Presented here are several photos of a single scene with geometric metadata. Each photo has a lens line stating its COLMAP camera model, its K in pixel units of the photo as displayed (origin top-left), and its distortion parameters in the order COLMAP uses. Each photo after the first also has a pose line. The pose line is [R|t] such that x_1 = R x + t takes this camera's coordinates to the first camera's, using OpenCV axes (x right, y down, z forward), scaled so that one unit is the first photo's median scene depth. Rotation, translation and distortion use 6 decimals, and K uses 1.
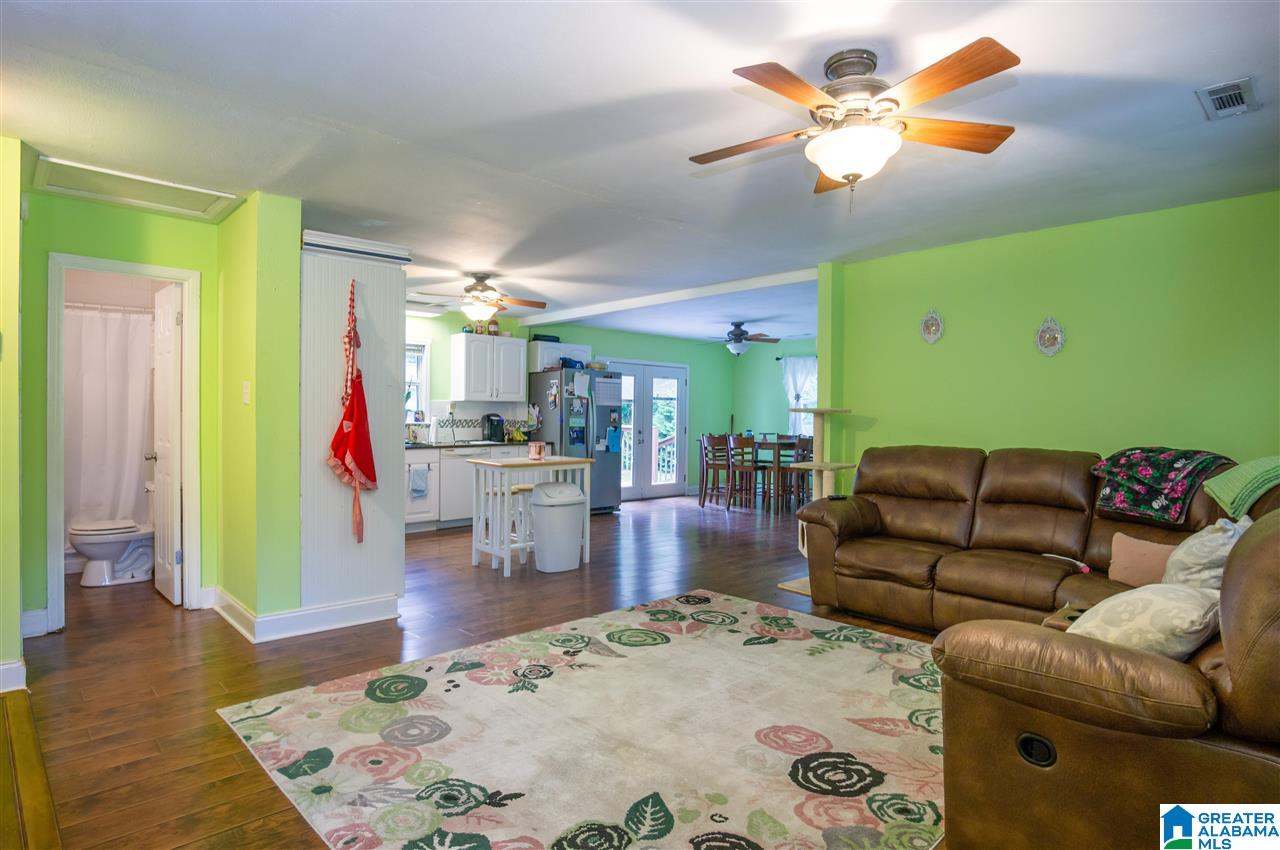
lens RADIAL K [[683.9, 0, 640.0], [0, 683.9, 425.0], [0, 0, 1]] dist [-0.027916, 0.000348]
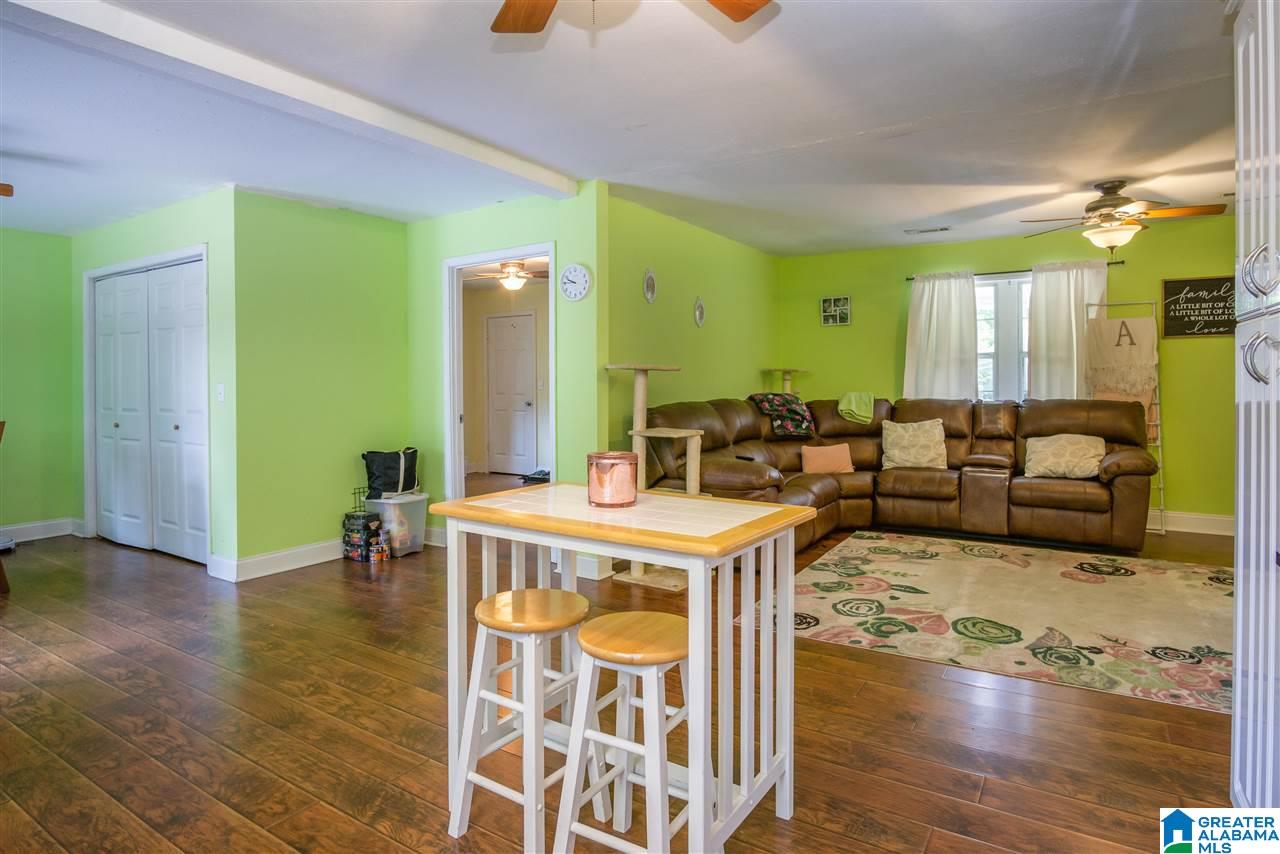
lens RADIAL K [[687.7, 0, 643.1], [0, 687.7, 388.5], [0, 0, 1]] dist [-0.022873, 0.001394]
pose [[-0.230884, -0.020174, 0.972772, -0.823618], [0.014791, 0.999597, 0.024241, -0.023560], [-0.972869, 0.019985, -0.230492, 1.806843]]
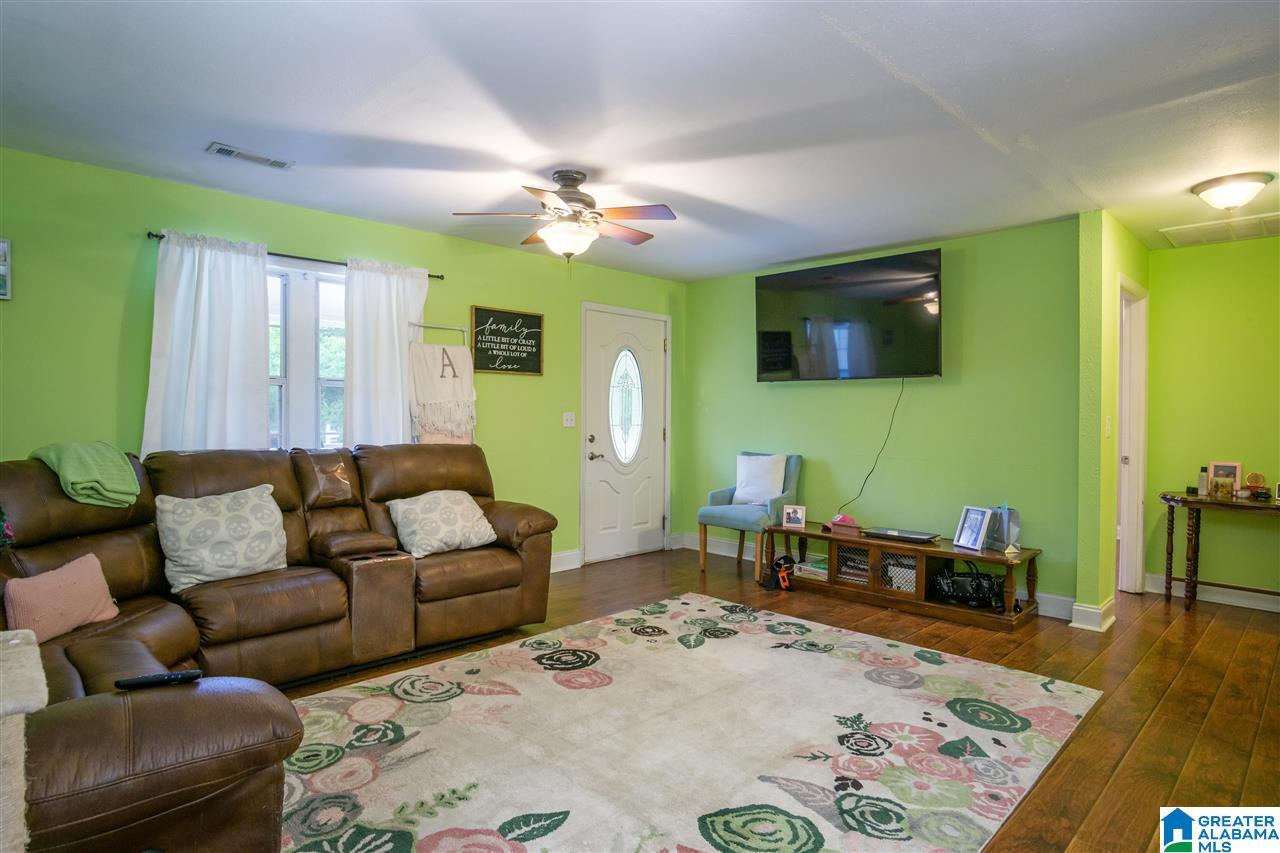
lens RADIAL K [[702.4, 0, 618.6], [0, 702.4, 426.2], [0, 0, 1]] dist [-0.028952, -0.000143]
pose [[-0.999827, -0.016487, 0.008655, 0.120484], [-0.016219, 0.999414, 0.030152, -0.020175], [-0.009147, 0.030007, -0.999508, 1.712629]]
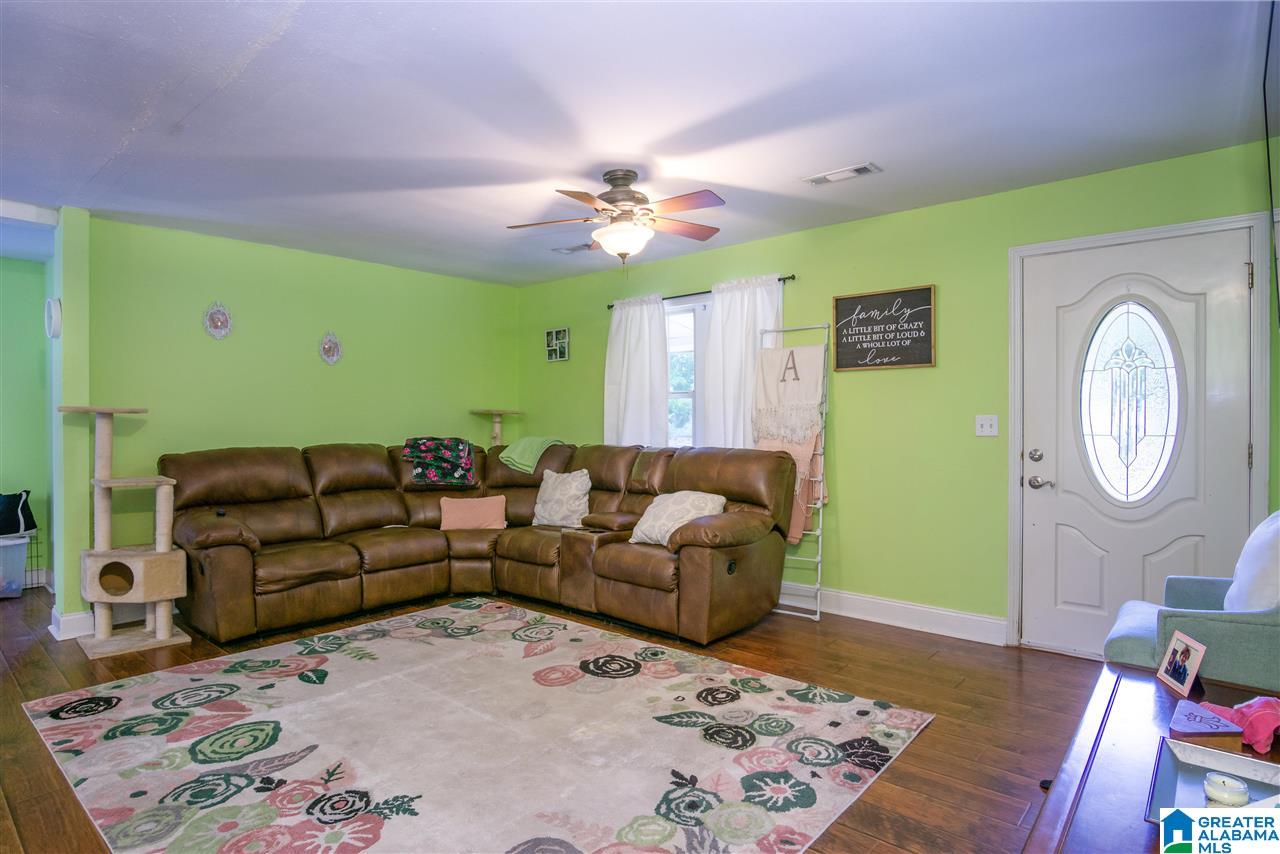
lens RADIAL K [[683.9, 0, 640.0], [0, 683.9, 427.0], [0, 0, 1]] dist [-0.027916, 0.000348]
pose [[-0.083154, -0.018057, 0.996373, -0.786618], [0.014722, 0.999704, 0.019346, -0.011295], [-0.996428, 0.016277, -0.082864, 0.726114]]
